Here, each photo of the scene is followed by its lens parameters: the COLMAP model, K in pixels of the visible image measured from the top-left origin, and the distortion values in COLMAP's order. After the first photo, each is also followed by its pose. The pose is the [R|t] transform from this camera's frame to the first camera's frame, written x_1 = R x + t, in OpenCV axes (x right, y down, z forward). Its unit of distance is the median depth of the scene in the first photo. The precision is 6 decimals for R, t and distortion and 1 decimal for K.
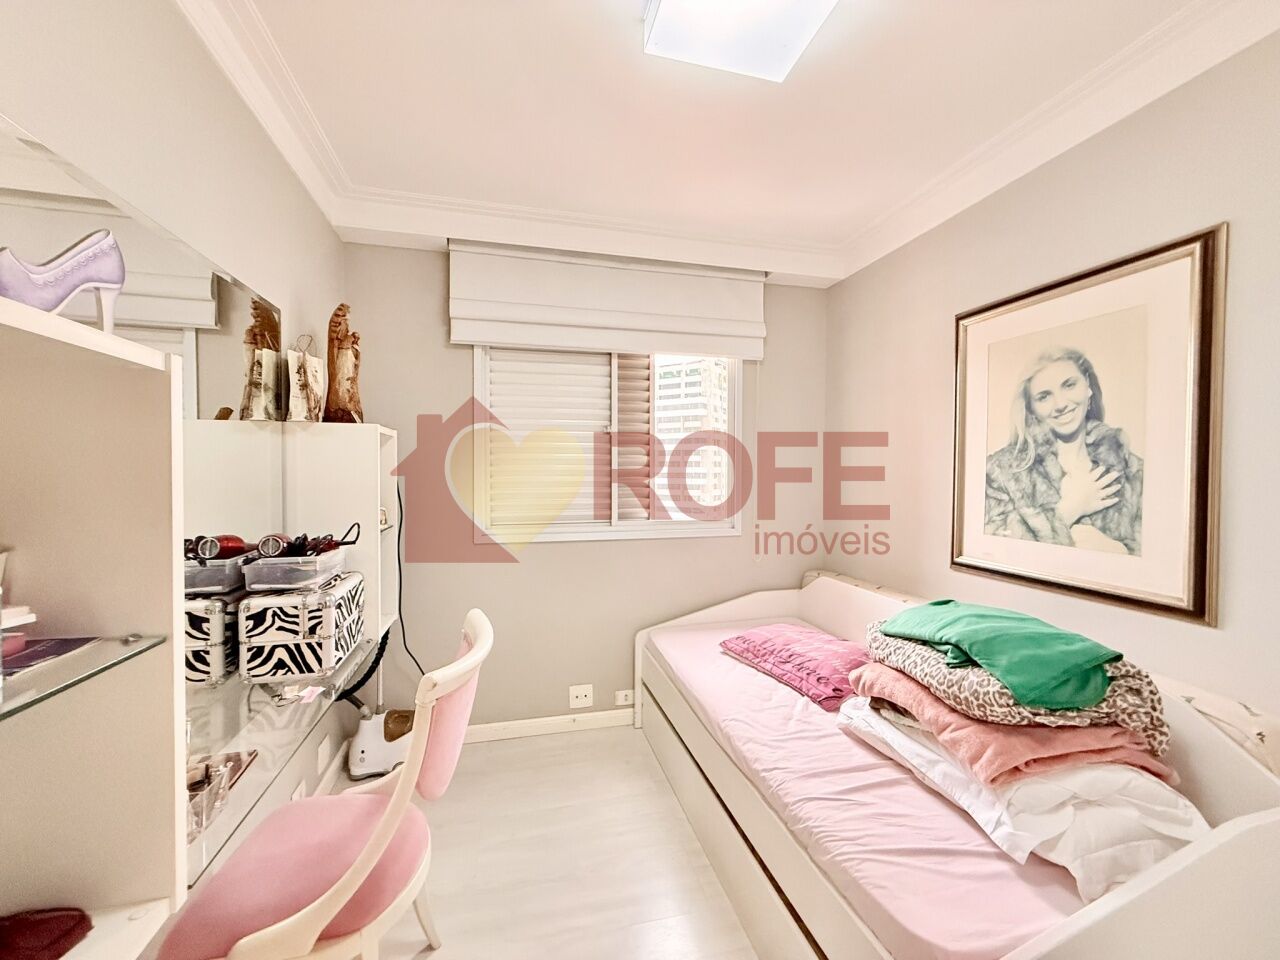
lens RADIAL K [[508.2, 0, 637.6], [0, 508.2, 479.3], [0, 0, 1]] dist [0.000243, 0.000049]
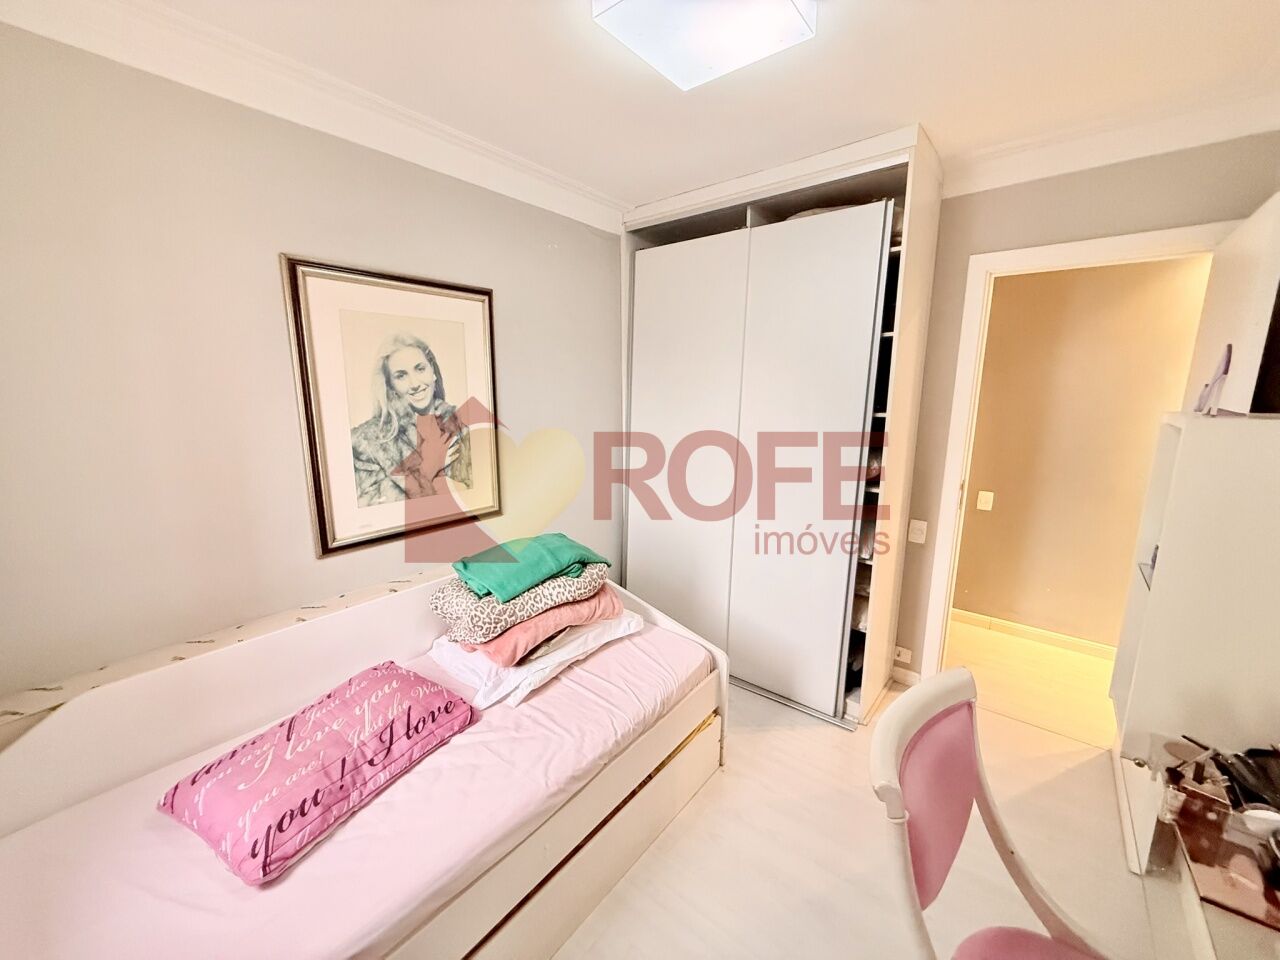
lens RADIAL K [[508.2, 0, 638.9], [0, 508.2, 479.3], [0, 0, 1]] dist [0.000243, 0.000049]
pose [[-0.602671, -0.152192, 0.783342, -0.479116], [0.008067, 0.980432, 0.196690, -0.158788], [-0.797949, 0.124859, -0.589651, 1.319765]]
